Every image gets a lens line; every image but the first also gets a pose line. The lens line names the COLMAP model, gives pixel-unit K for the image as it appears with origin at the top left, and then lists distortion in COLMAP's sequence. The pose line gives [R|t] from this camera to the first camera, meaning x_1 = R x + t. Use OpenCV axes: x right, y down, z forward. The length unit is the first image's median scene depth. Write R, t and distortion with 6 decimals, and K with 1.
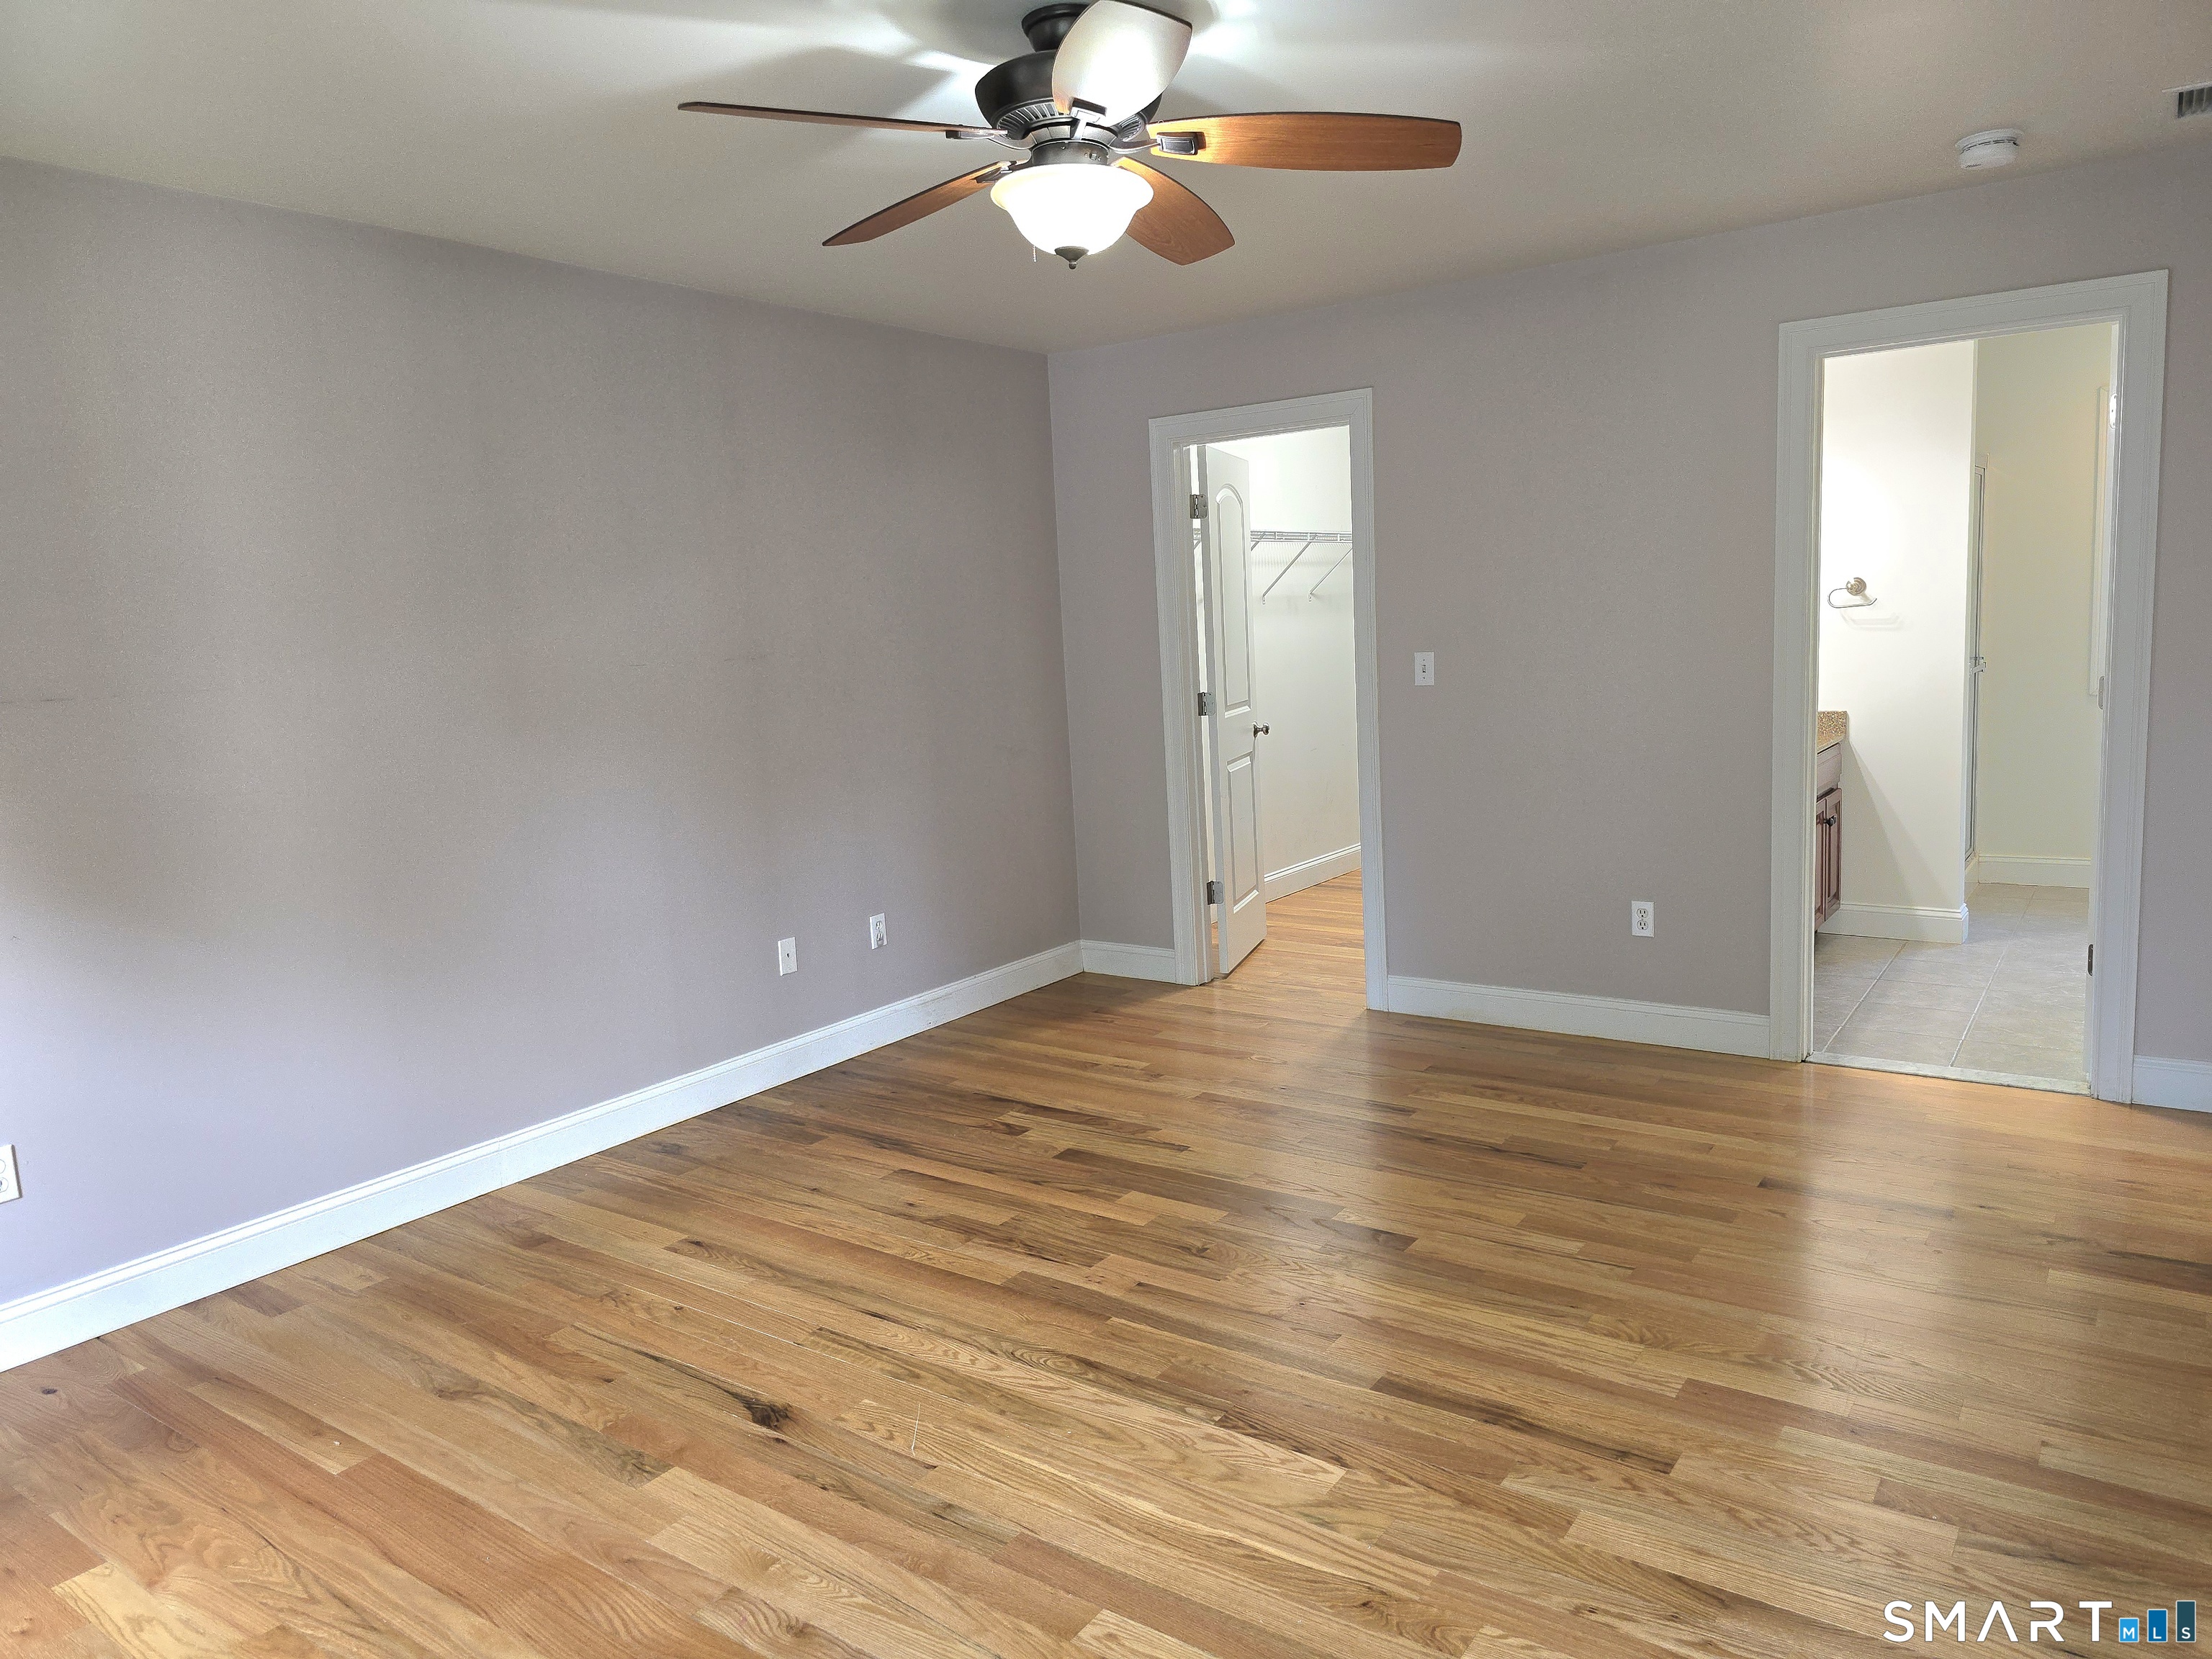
lens RADIAL K [[1494.0, 0, 1105.2], [0, 1494.0, 823.0], [0, 0, 1]] dist [0.058047, -0.055627]
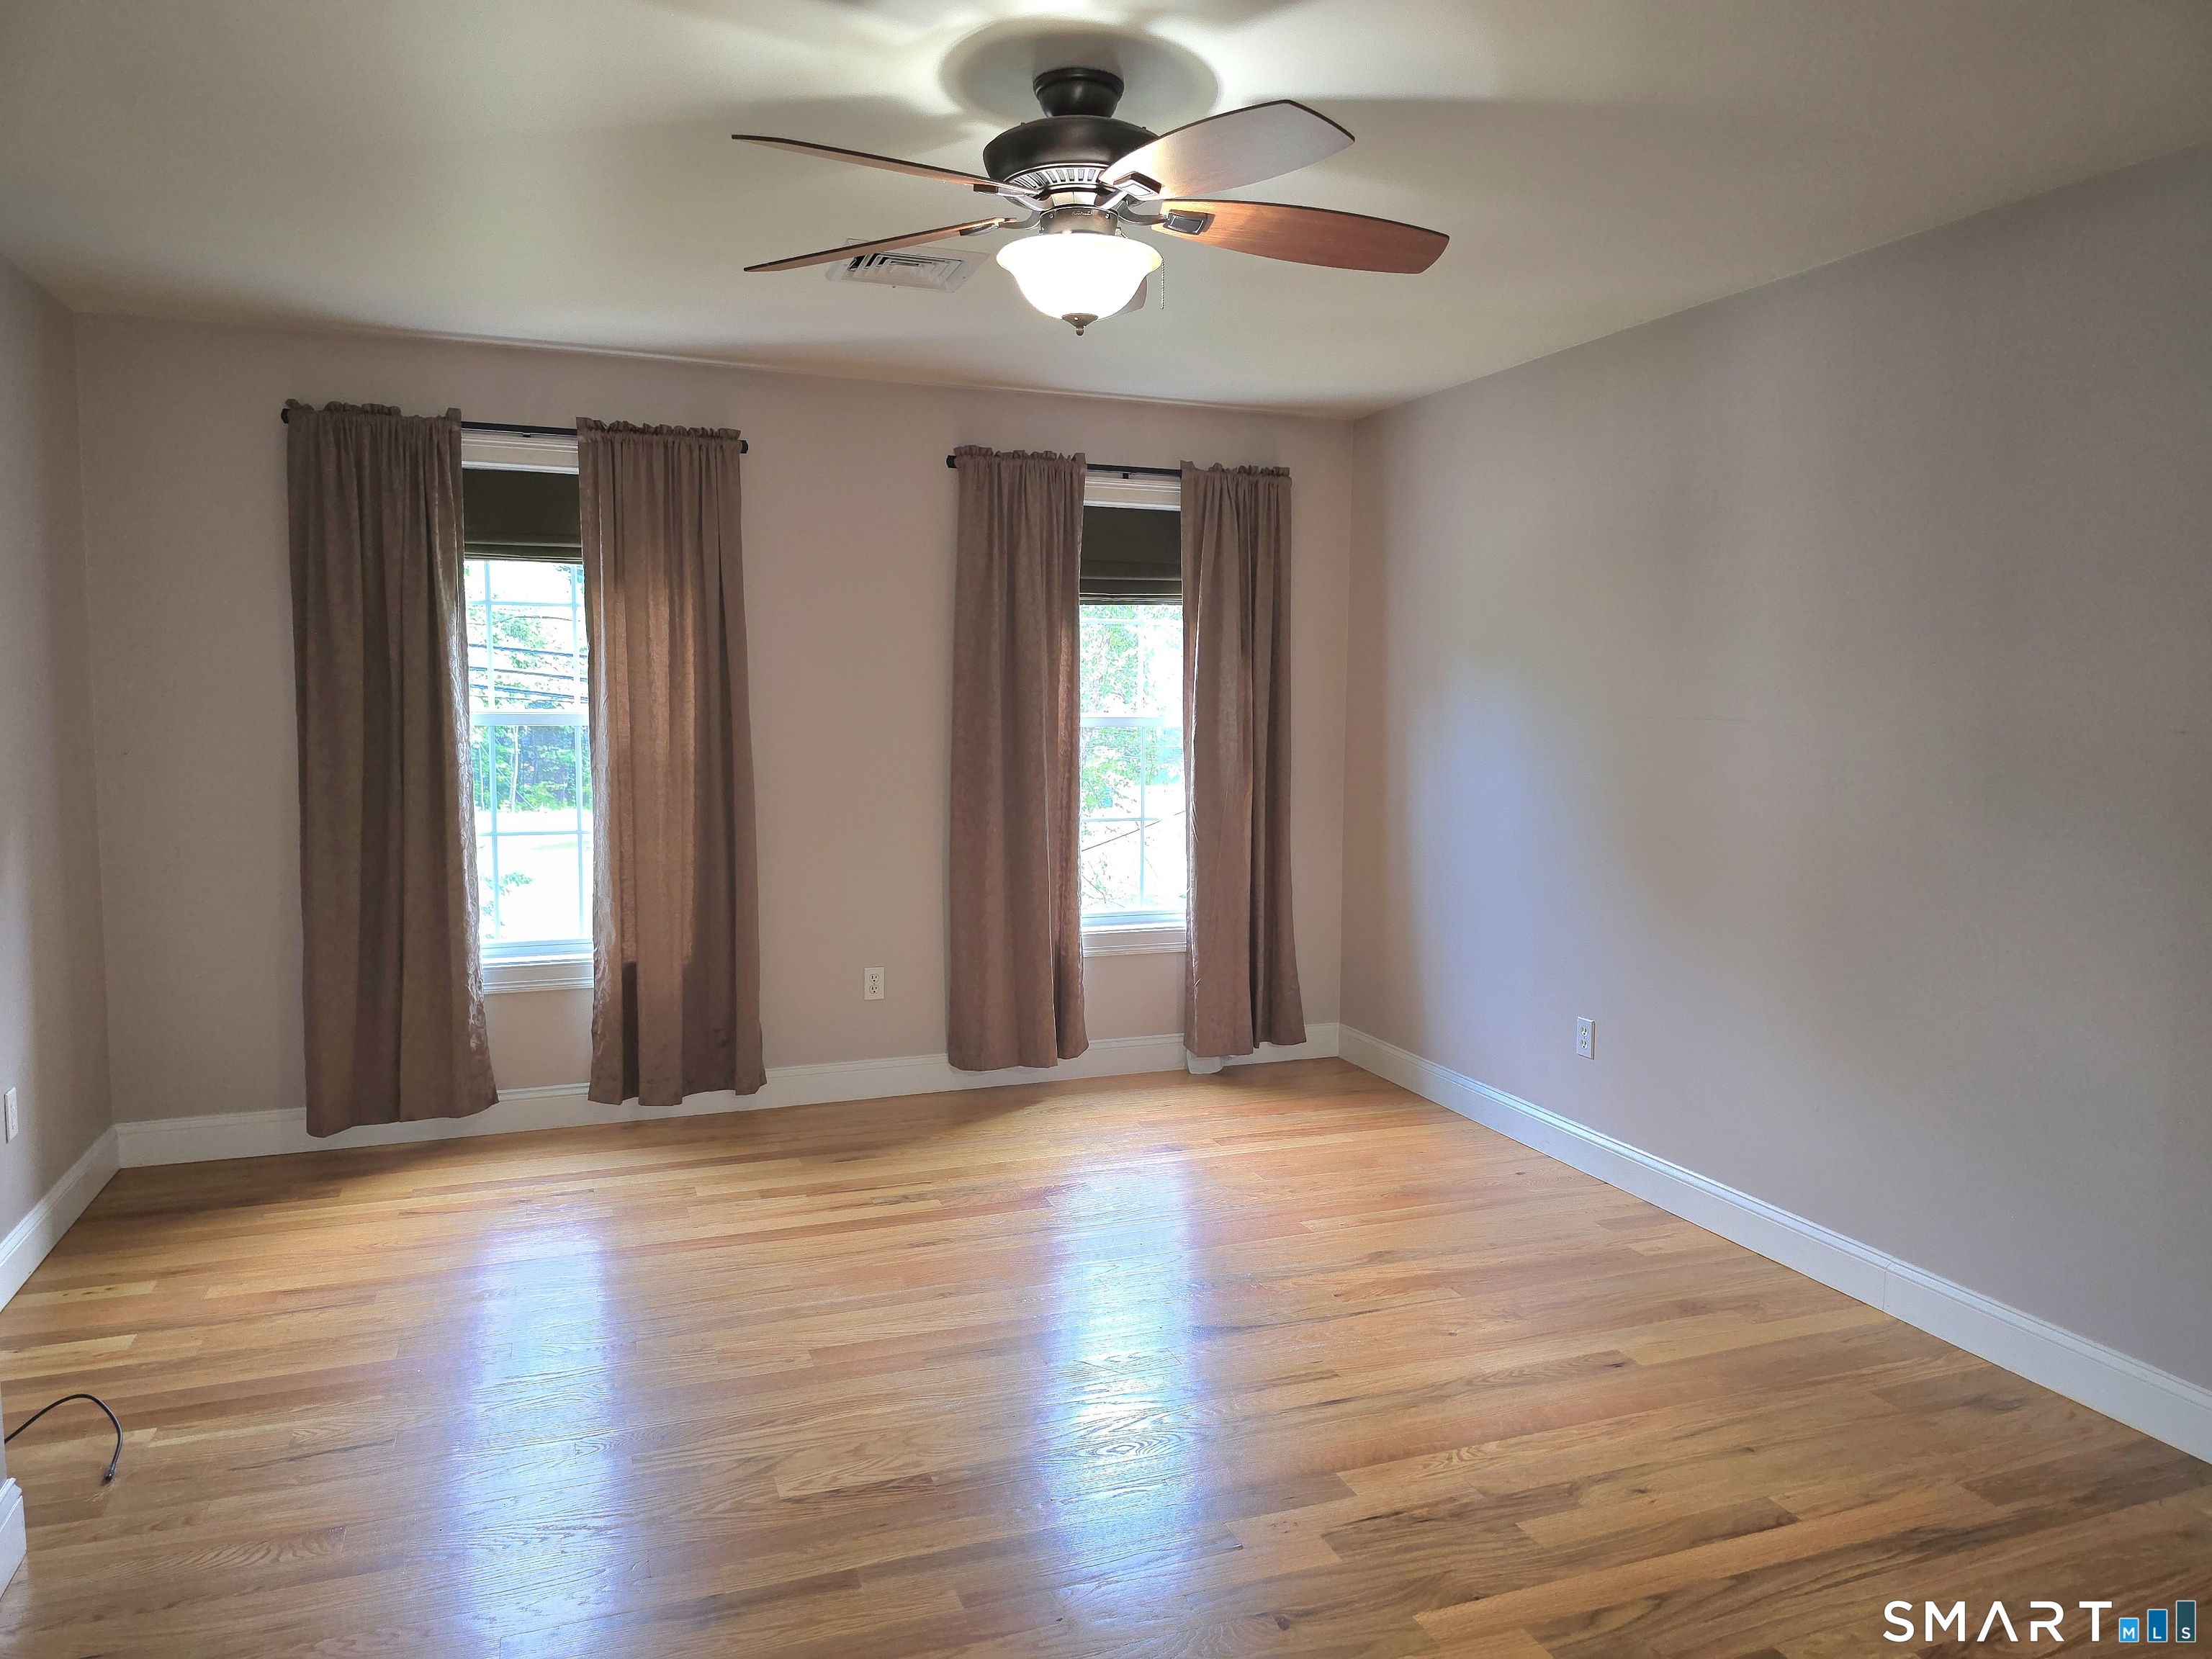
lens RADIAL K [[1494.0, 0, 1105.2], [0, 1494.0, 823.0], [0, 0, 1]] dist [0.058047, -0.055627]
pose [[-0.556911, 0.120584, -0.821773, 0.632106], [-0.089810, 0.974861, 0.203912, -0.201637], [0.825703, 0.187364, -0.532081, 1.240321]]
